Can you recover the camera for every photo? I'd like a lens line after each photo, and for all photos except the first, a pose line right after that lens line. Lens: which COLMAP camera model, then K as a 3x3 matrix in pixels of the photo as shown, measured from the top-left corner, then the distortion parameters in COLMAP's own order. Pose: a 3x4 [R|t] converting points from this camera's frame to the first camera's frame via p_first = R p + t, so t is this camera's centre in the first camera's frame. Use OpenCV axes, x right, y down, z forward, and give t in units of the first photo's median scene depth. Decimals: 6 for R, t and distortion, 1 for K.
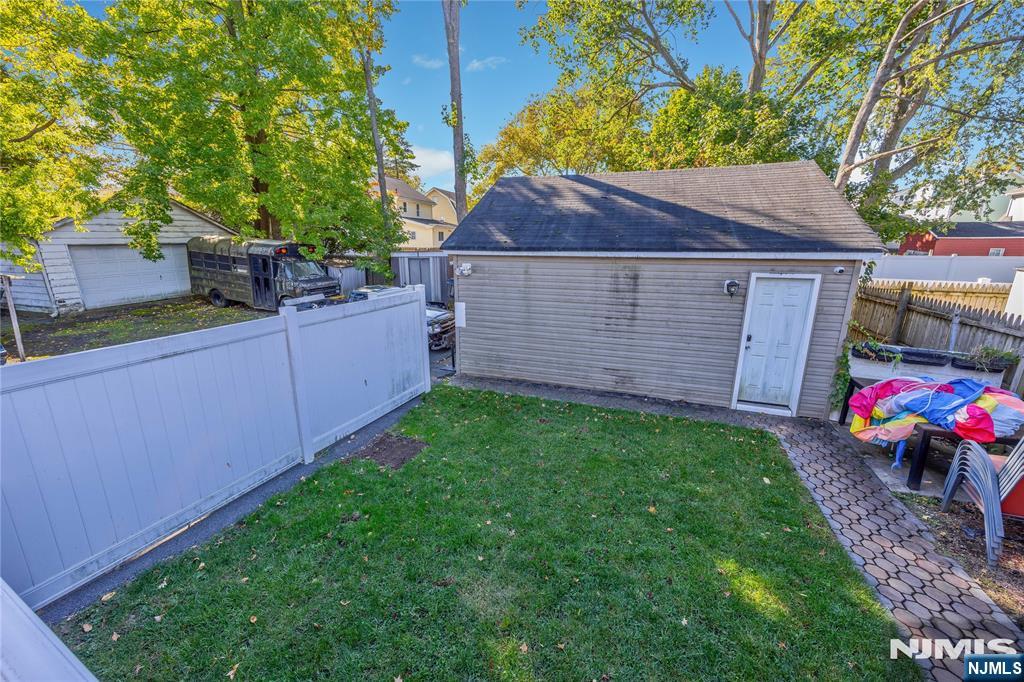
lens RADIAL K [[393.8, 0, 506.7], [0, 393.8, 337.5], [0, 0, 1]] dist [0.002418, 0.000426]
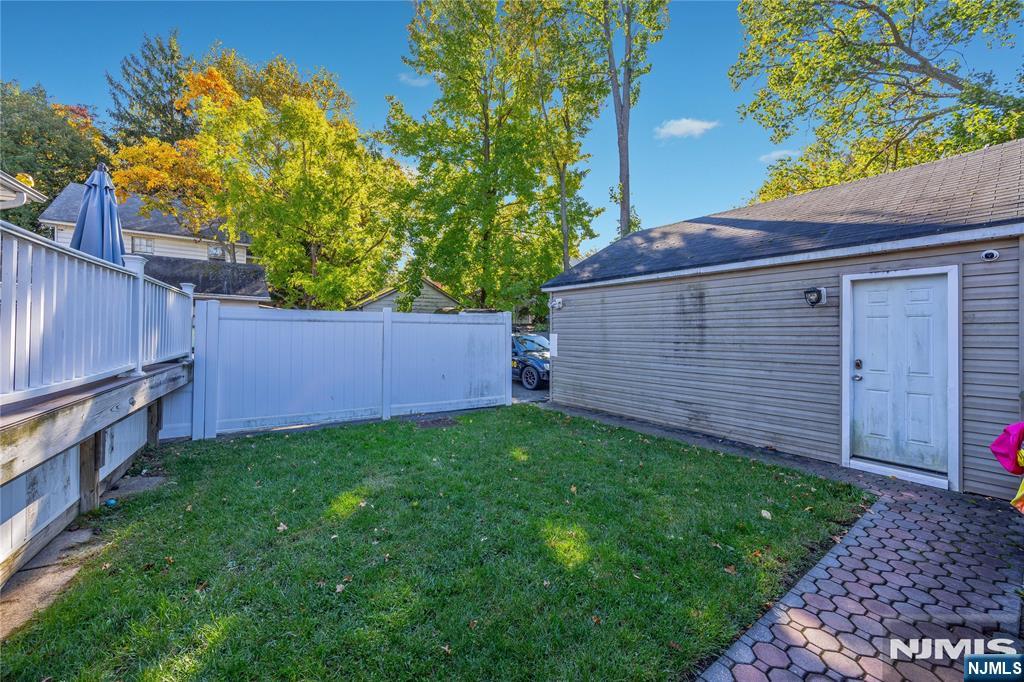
lens RADIAL K [[393.8, 0, 506.7], [0, 393.8, 337.5], [0, 0, 1]] dist [0.002418, 0.000426]
pose [[0.822522, 0.008328, -0.568672, 0.485371], [-0.138849, 0.972577, -0.186586, 0.176070], [0.551524, 0.232431, 0.801123, 0.043962]]
